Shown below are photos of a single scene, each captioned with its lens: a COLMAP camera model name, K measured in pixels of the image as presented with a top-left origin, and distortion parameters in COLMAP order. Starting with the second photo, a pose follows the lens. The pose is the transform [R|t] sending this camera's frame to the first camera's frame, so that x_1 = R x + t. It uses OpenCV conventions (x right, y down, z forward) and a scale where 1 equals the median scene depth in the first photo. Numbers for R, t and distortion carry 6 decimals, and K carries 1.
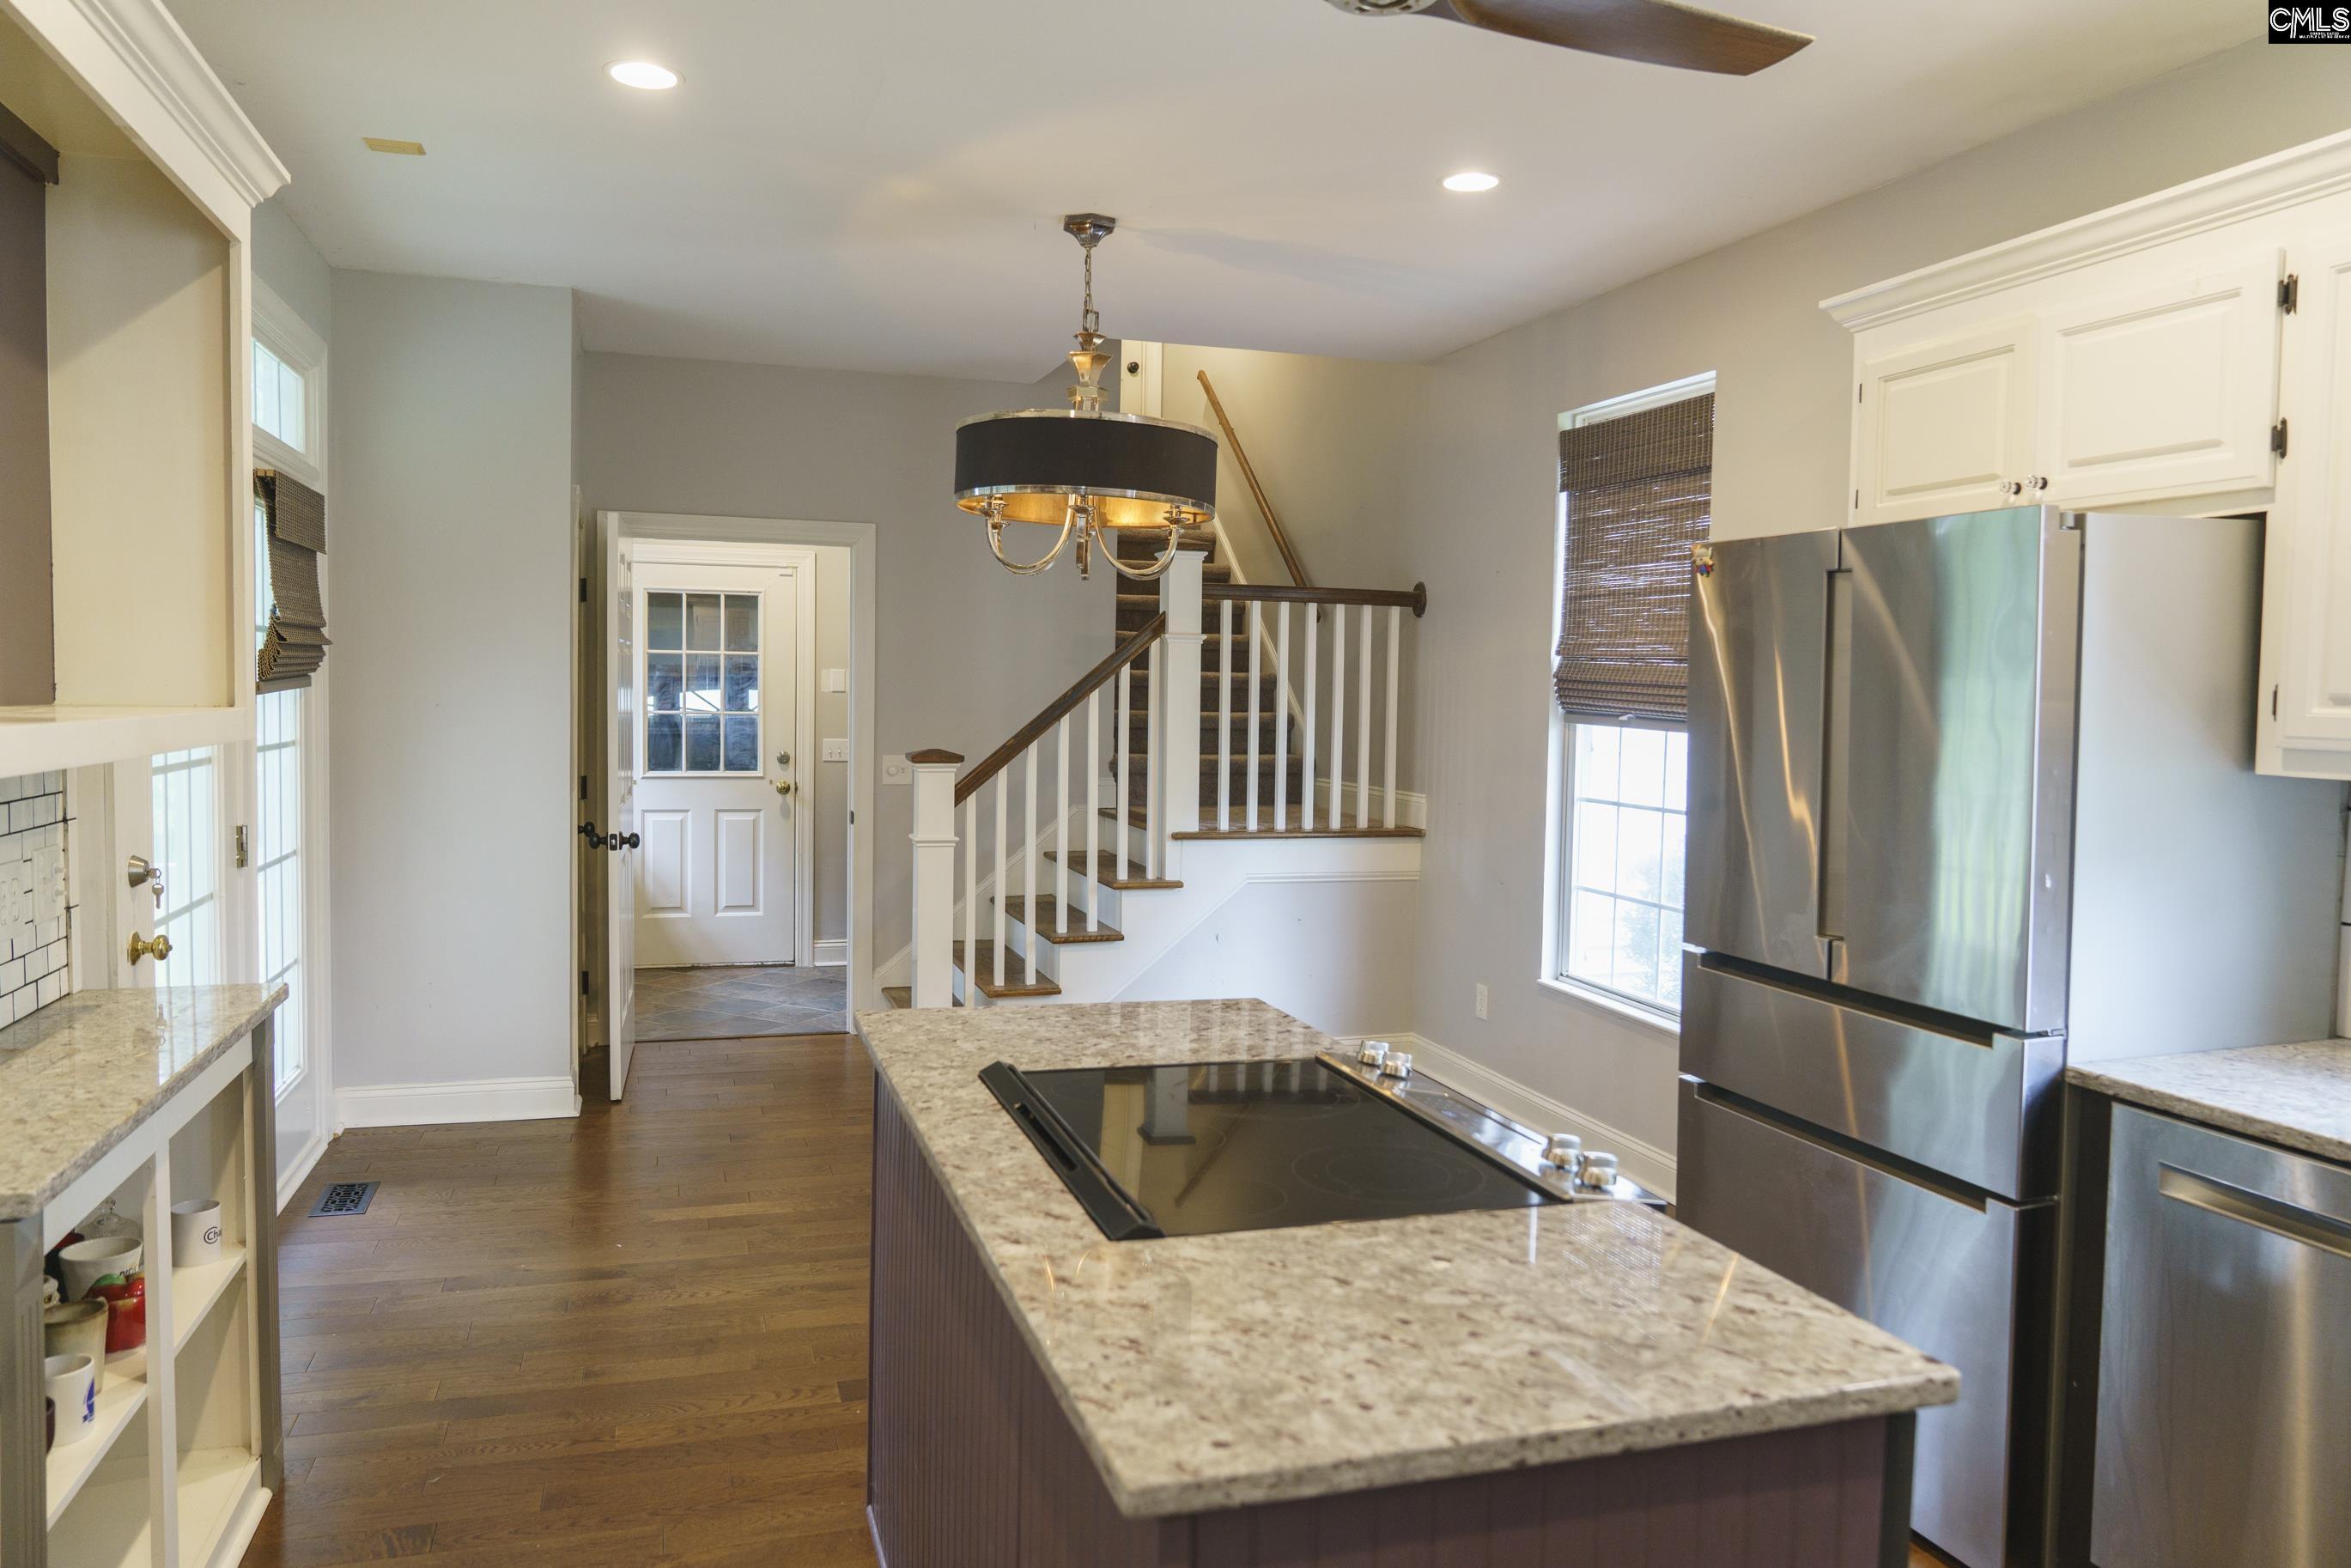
lens RADIAL K [[1588.1, 0, 1180.7], [0, 1588.1, 780.0], [0, 0, 1]] dist [-0.038155, 0.027368]
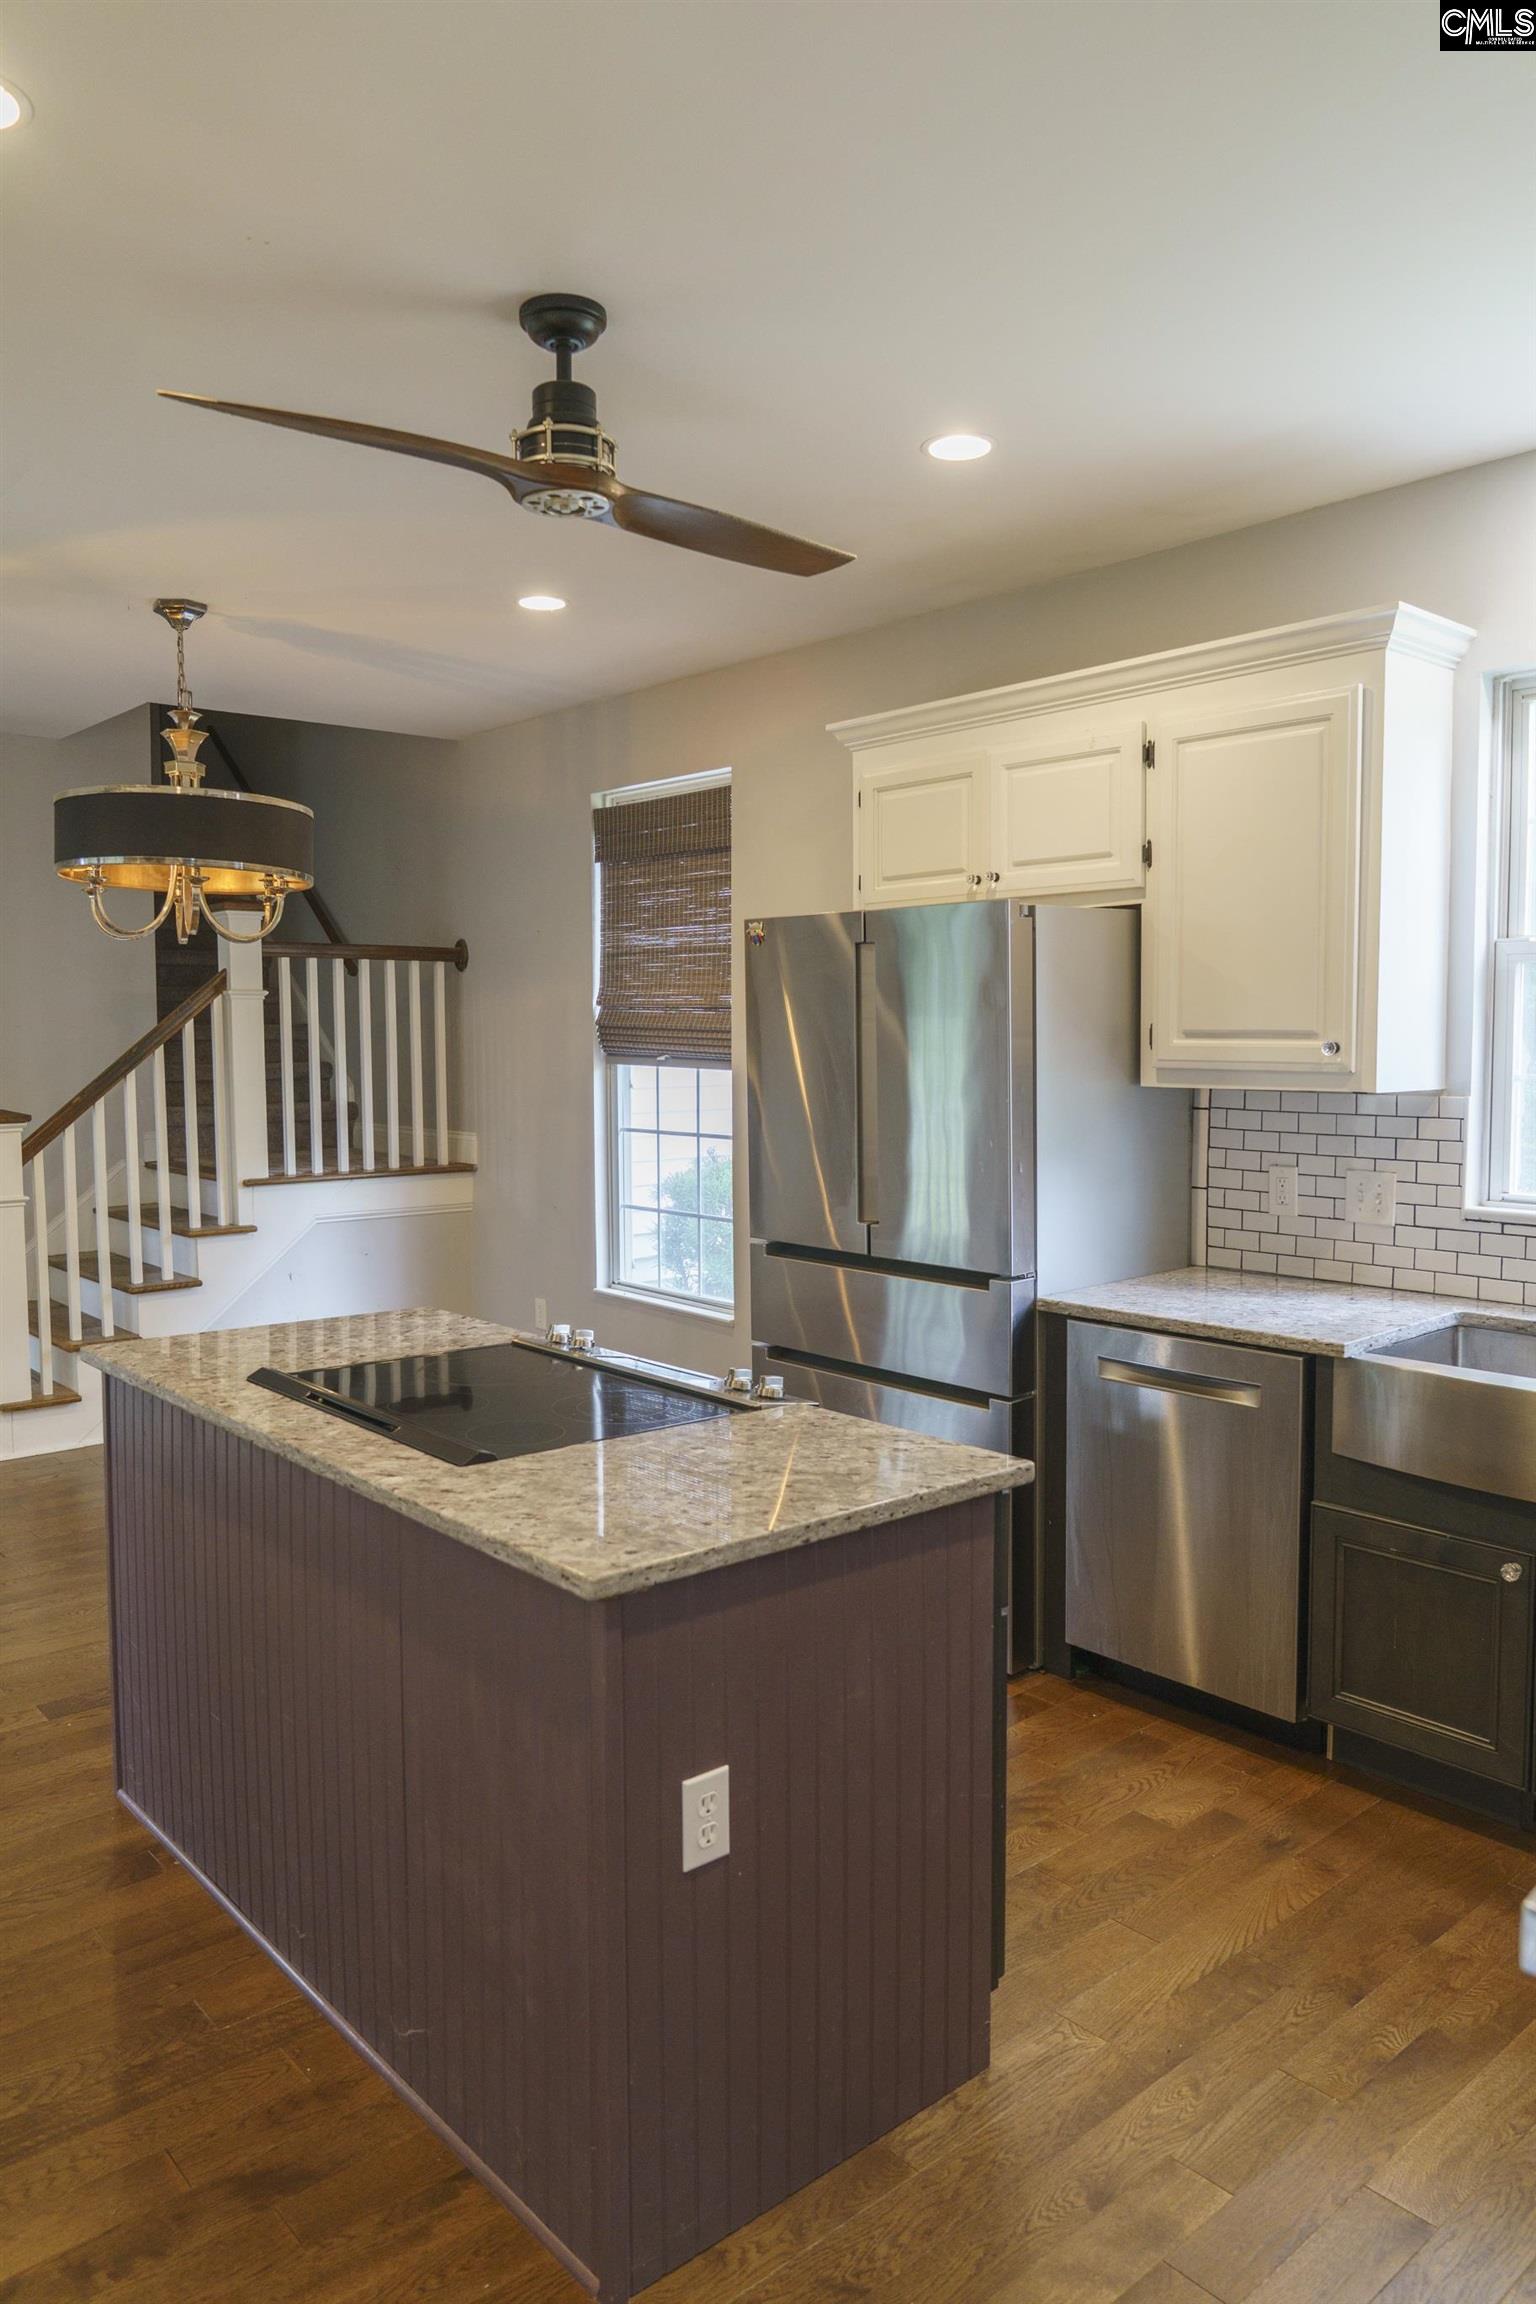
lens RADIAL K [[1556.3, 0, 772.3], [0, 1556.3, 1162.9], [0, 0, 1]] dist [-0.038155, 0.027368]
pose [[0.921412, -0.054330, 0.384771, -0.133678], [0.043861, 0.998391, 0.035939, 0.000323], [-0.386104, -0.016239, 0.922312, -0.138654]]
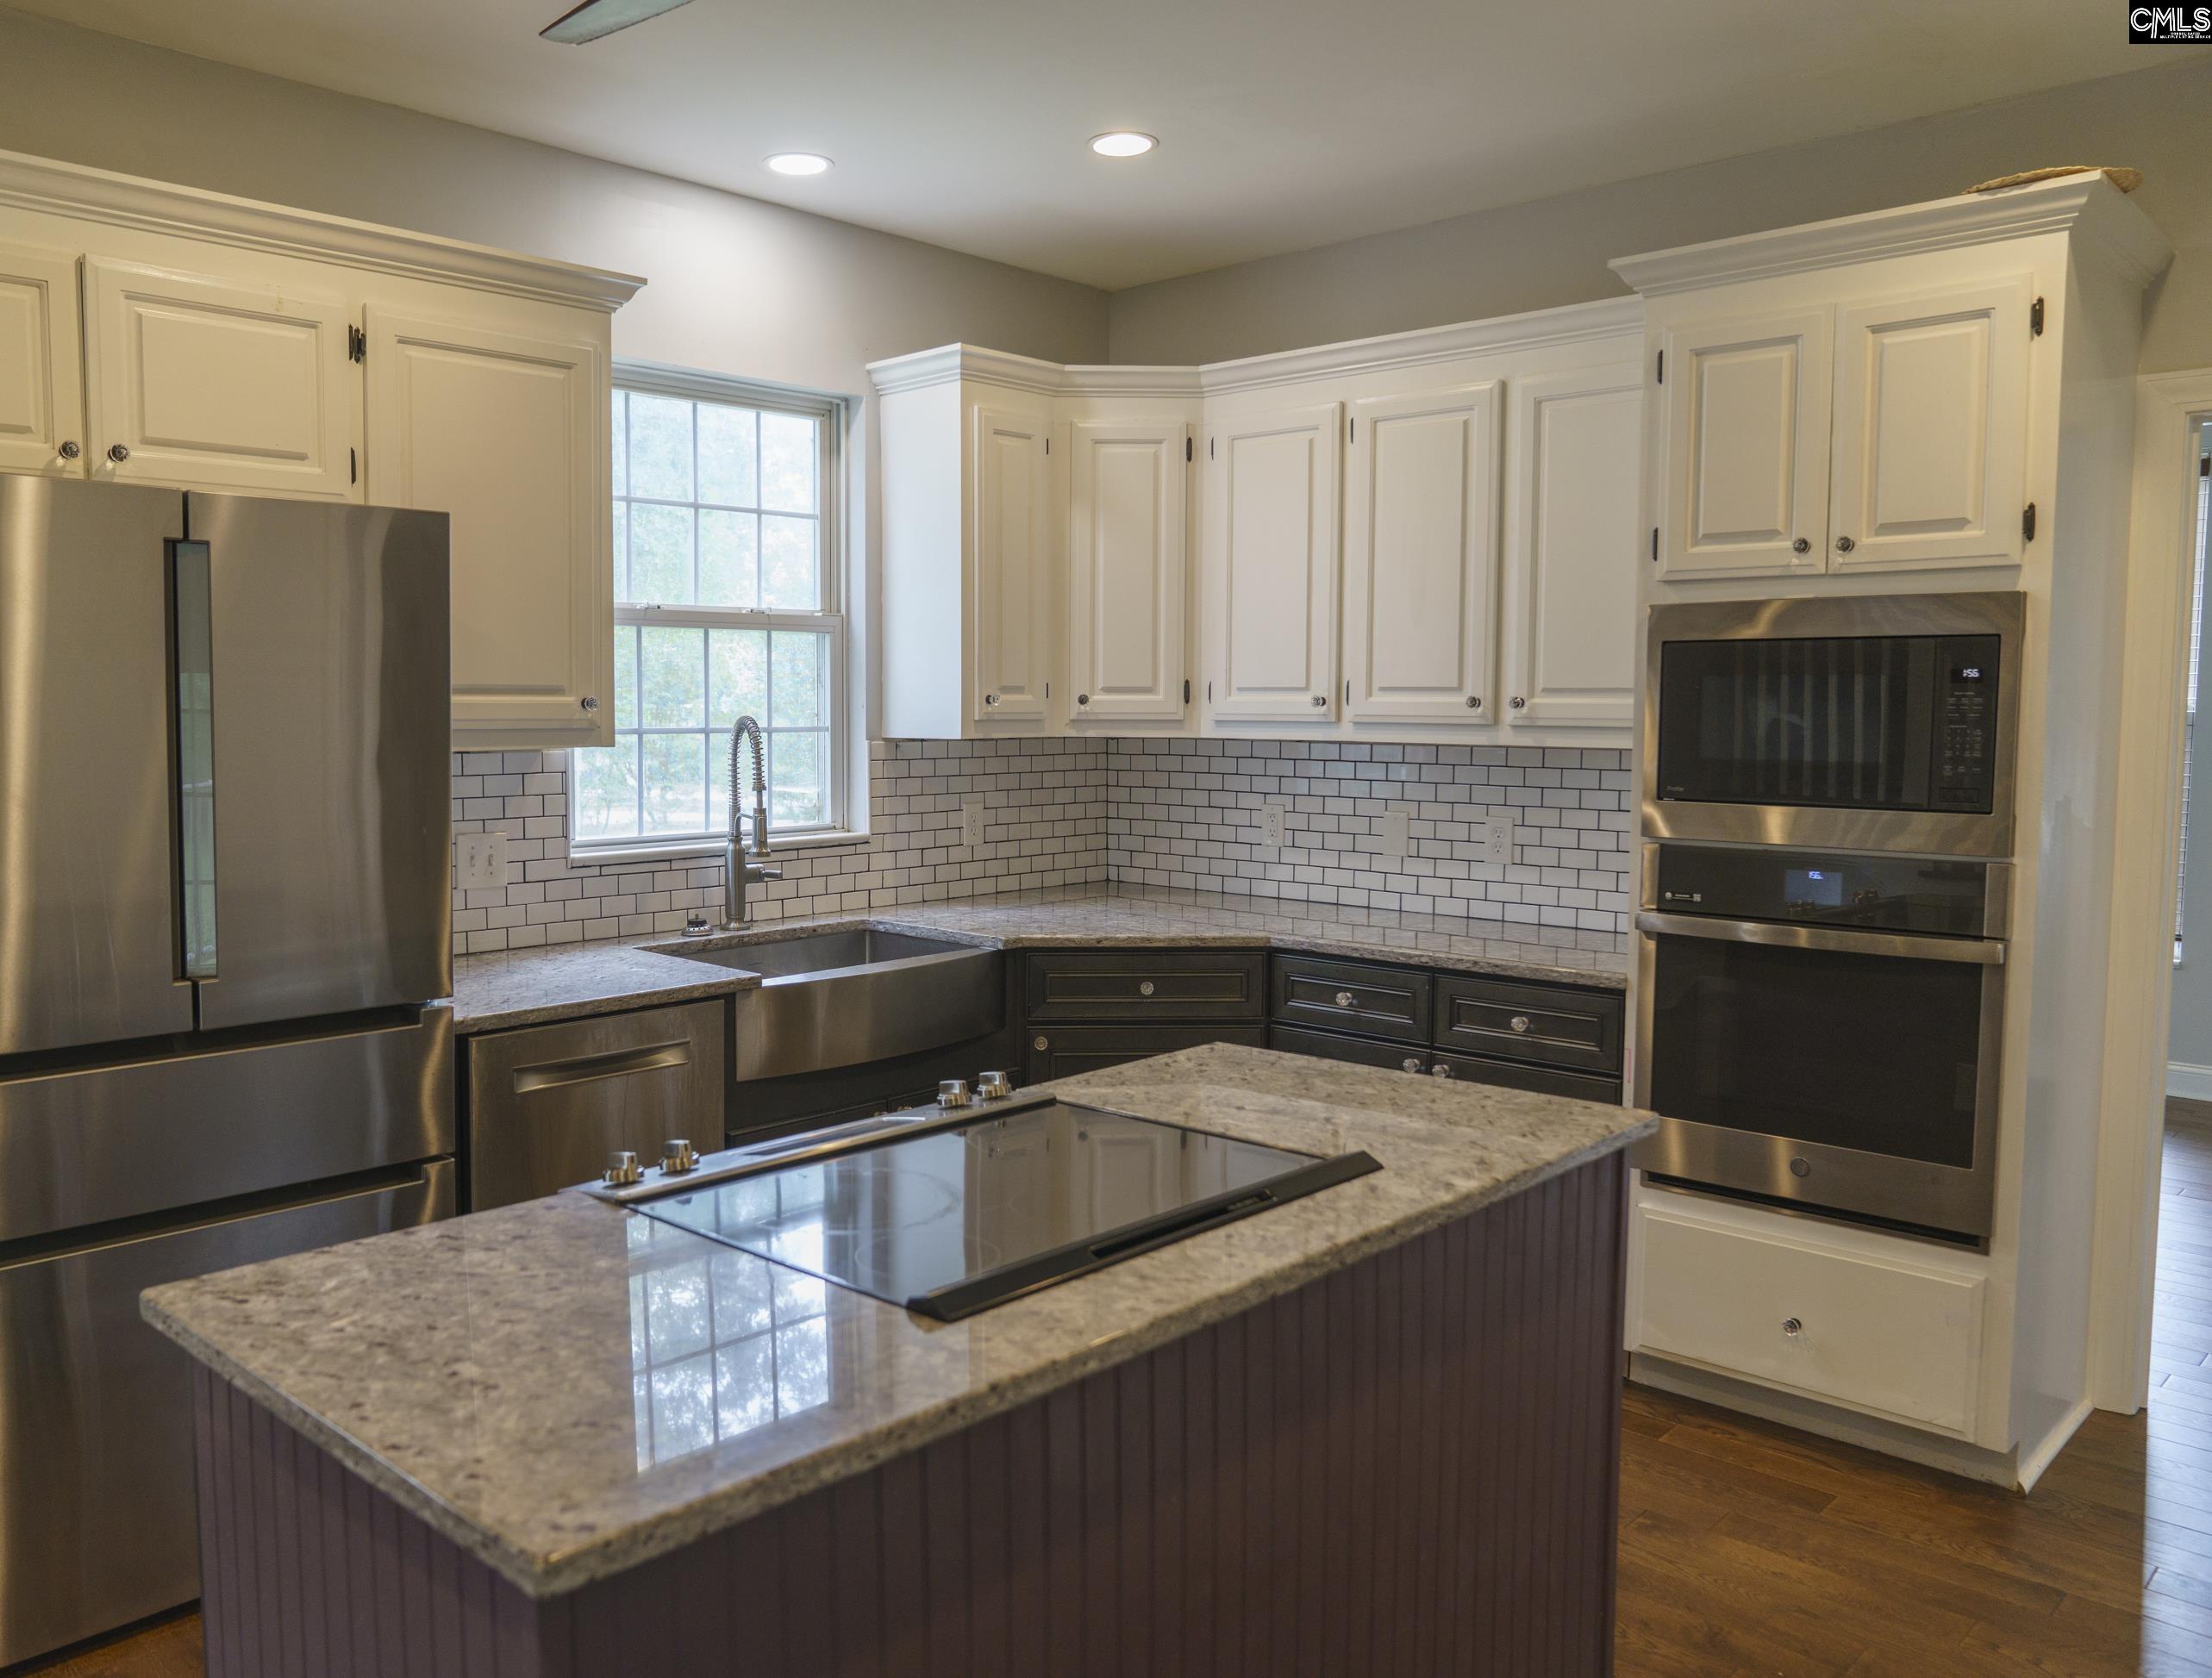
lens RADIAL K [[1701.3, 0, 972.0], [0, 1701.3, 828.1], [0, 0, 1]] dist [-0.031283, 0.014416]
pose [[-0.448787, -0.091363, 0.888956, -0.473730], [0.036210, 0.992084, 0.120242, -0.061143], [-0.892905, 0.086153, -0.441926, 0.842988]]
